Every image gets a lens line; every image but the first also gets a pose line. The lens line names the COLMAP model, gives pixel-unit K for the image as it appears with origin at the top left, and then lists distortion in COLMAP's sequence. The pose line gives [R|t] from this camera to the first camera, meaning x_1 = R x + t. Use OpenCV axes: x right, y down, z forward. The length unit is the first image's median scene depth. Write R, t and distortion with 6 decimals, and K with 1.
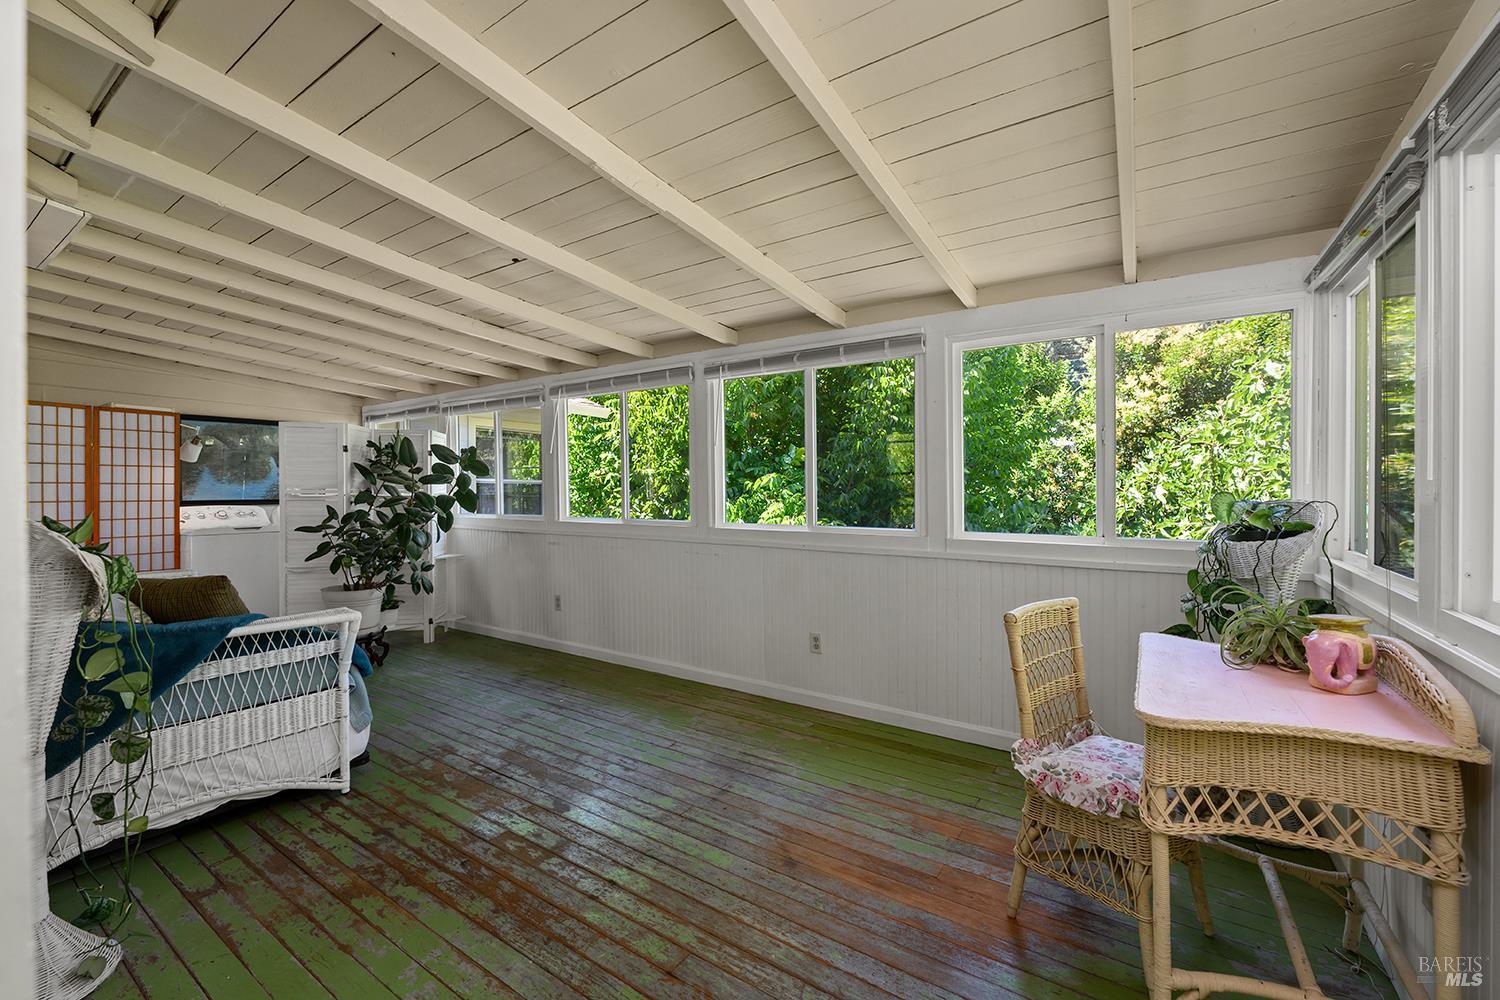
lens RADIAL K [[601.5, 0, 761.6], [0, 601.5, 496.1], [0, 0, 1]] dist [-0.007454, 0.001293]
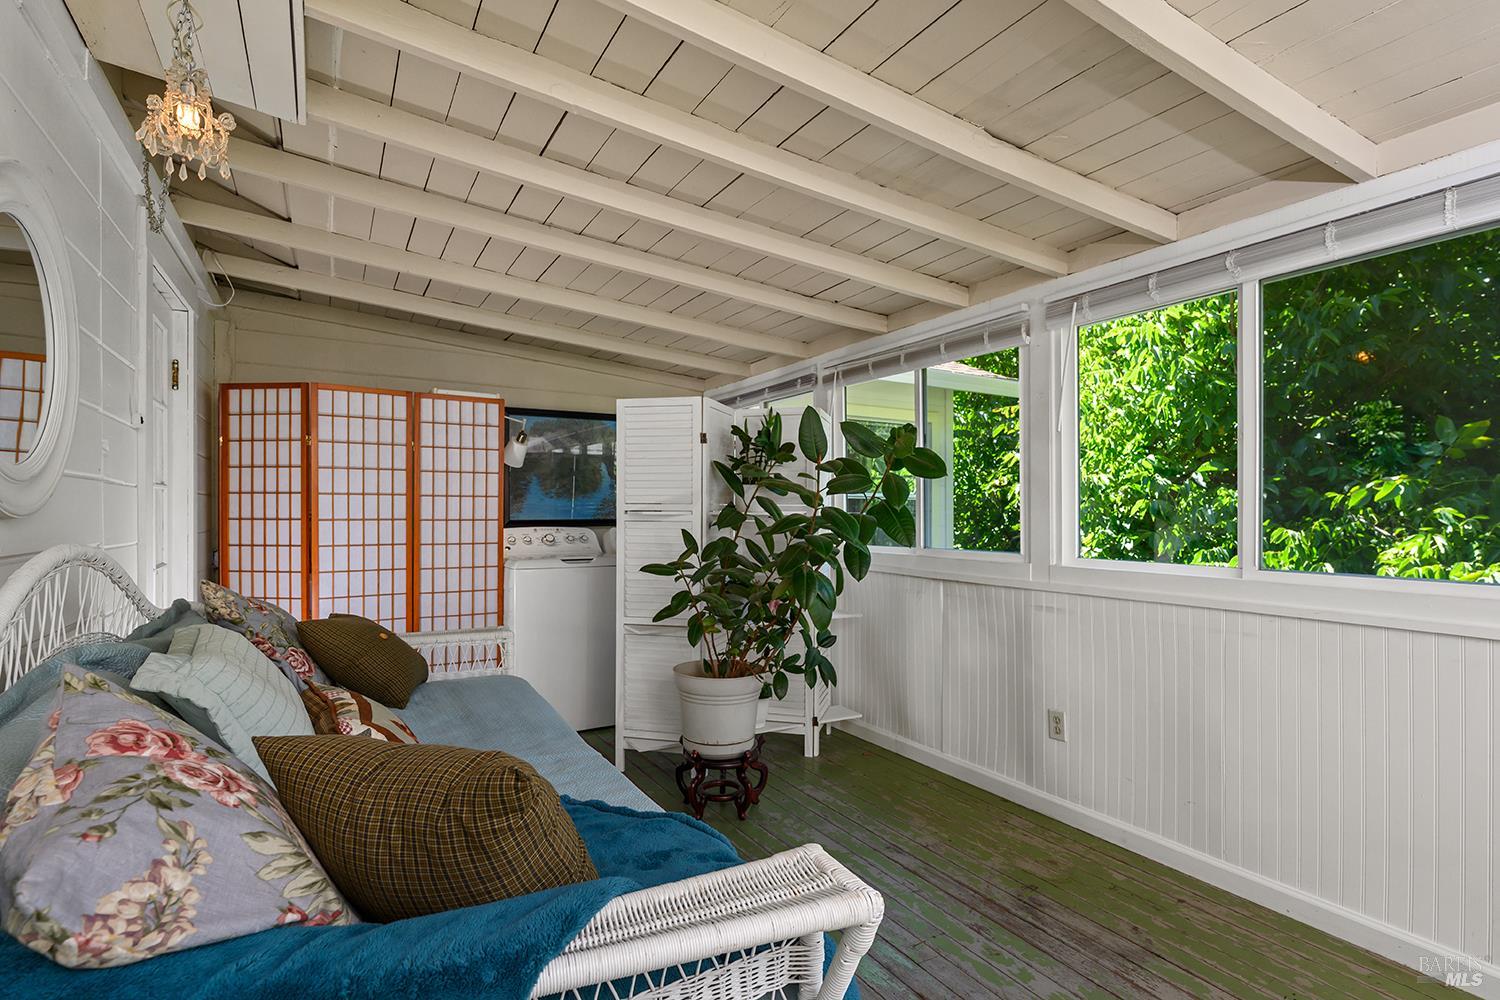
lens RADIAL K [[754.7, 0, 782.8], [0, 754.7, 518.6], [0, 0, 1]] dist [-0.000758, 0.000221]
pose [[0.903877, 0.007031, -0.427734, -0.298811], [-0.007672, 0.999971, 0.000225, 0.003786], [0.427723, 0.003079, 0.903905, 0.344903]]
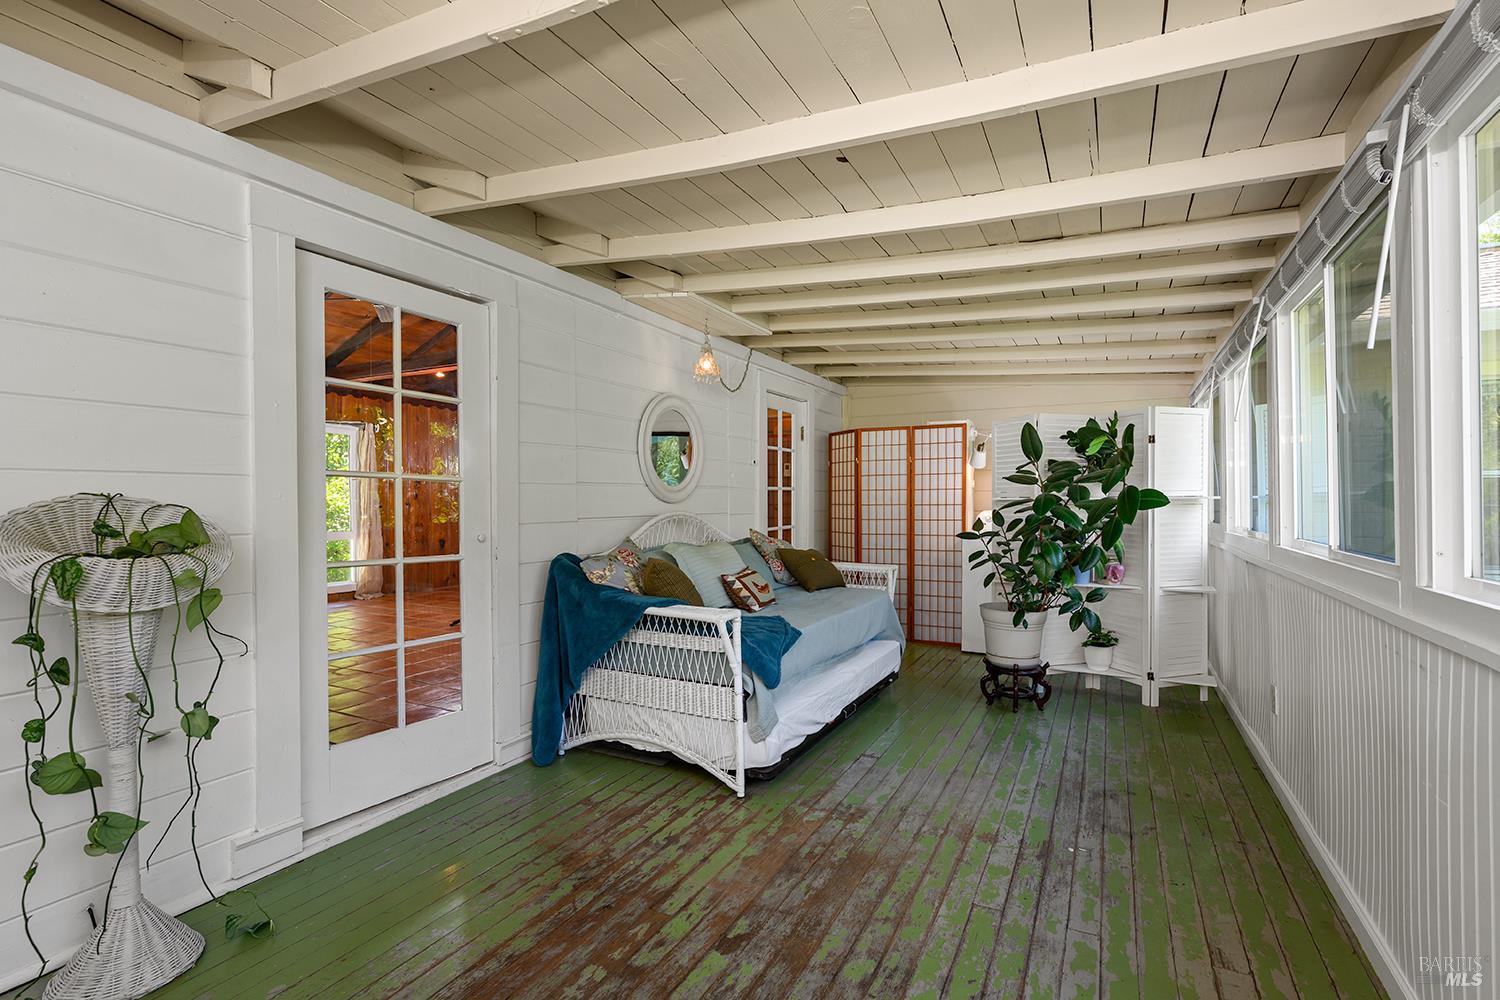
lens RADIAL K [[679.7, 0, 720.9], [0, 679.7, 507.2], [0, 0, 1]] dist [-0.003609, 0.000626]
pose [[0.086310, 0.009888, -0.996219, 0.236993], [-0.004564, 0.999944, 0.009530, 0.002924], [0.996258, 0.003724, 0.086351, 0.492357]]
